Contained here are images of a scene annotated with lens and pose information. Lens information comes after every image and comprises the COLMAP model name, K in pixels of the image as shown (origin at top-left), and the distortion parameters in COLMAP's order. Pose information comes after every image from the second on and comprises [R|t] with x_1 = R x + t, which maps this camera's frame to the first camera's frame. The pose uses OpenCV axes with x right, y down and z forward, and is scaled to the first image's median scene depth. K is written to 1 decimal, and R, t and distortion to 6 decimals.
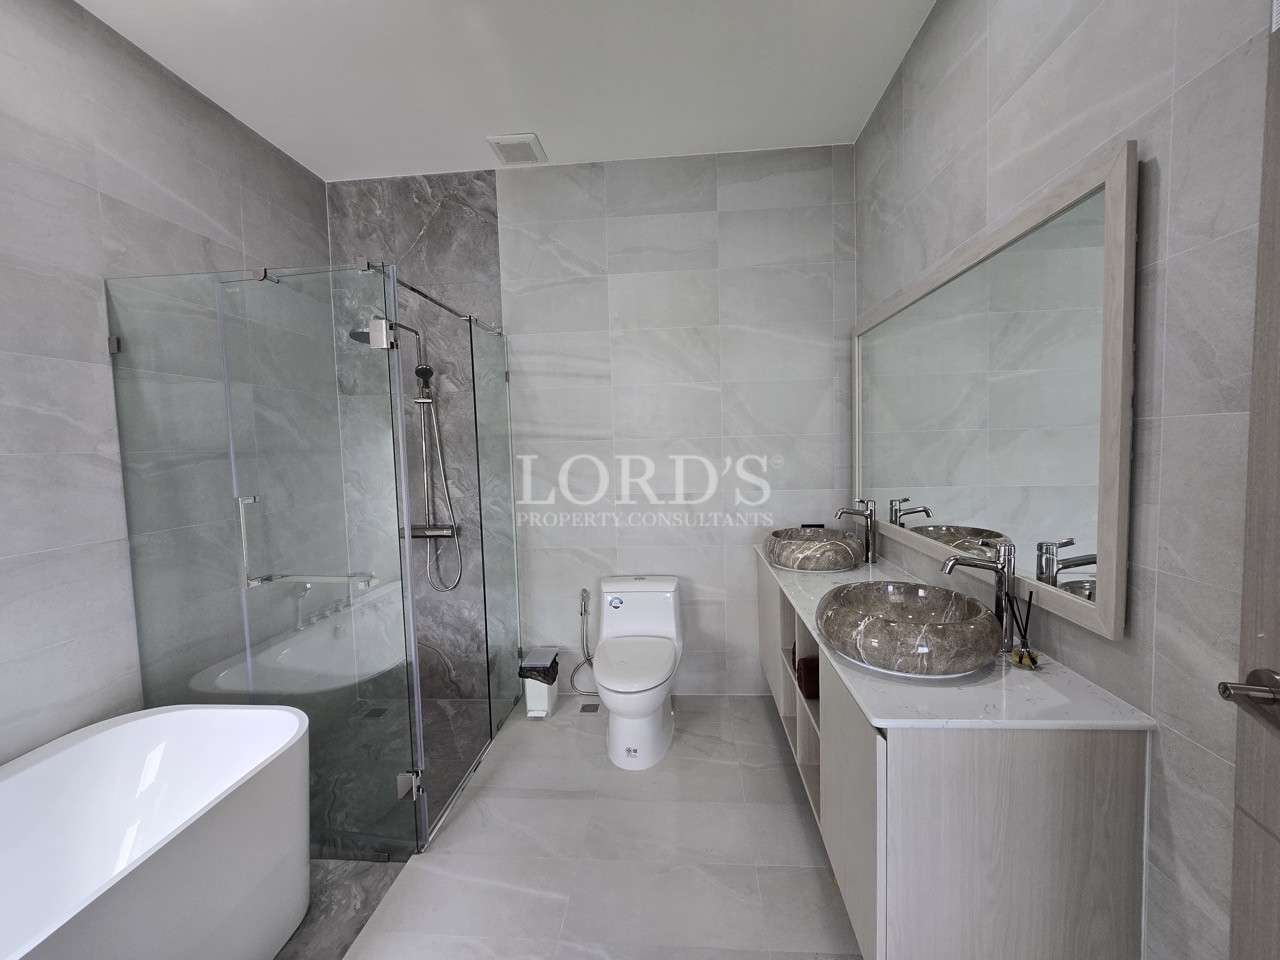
lens RADIAL K [[522.0, 0, 644.9], [0, 522.0, 476.1], [0, 0, 1]] dist [-0.002670, -0.000979]
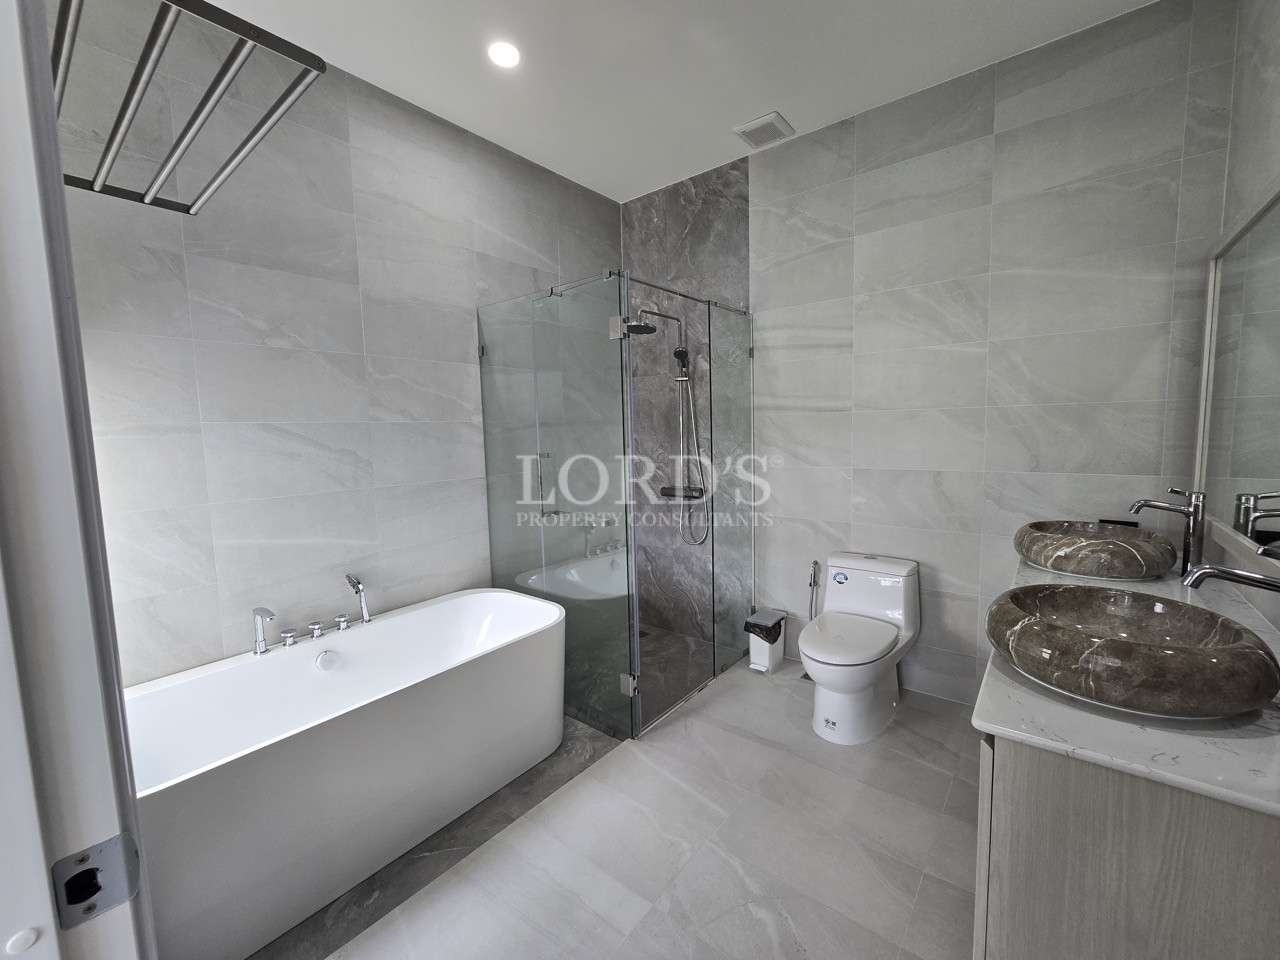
lens RADIAL K [[522.0, 0, 644.9], [0, 522.0, 476.1], [0, 0, 1]] dist [-0.002670, -0.000979]
pose [[0.828977, 0.059471, -0.556112, 0.172469], [-0.033977, 0.997849, 0.056062, 0.008973], [0.558250, -0.027580, 0.829215, -0.012713]]
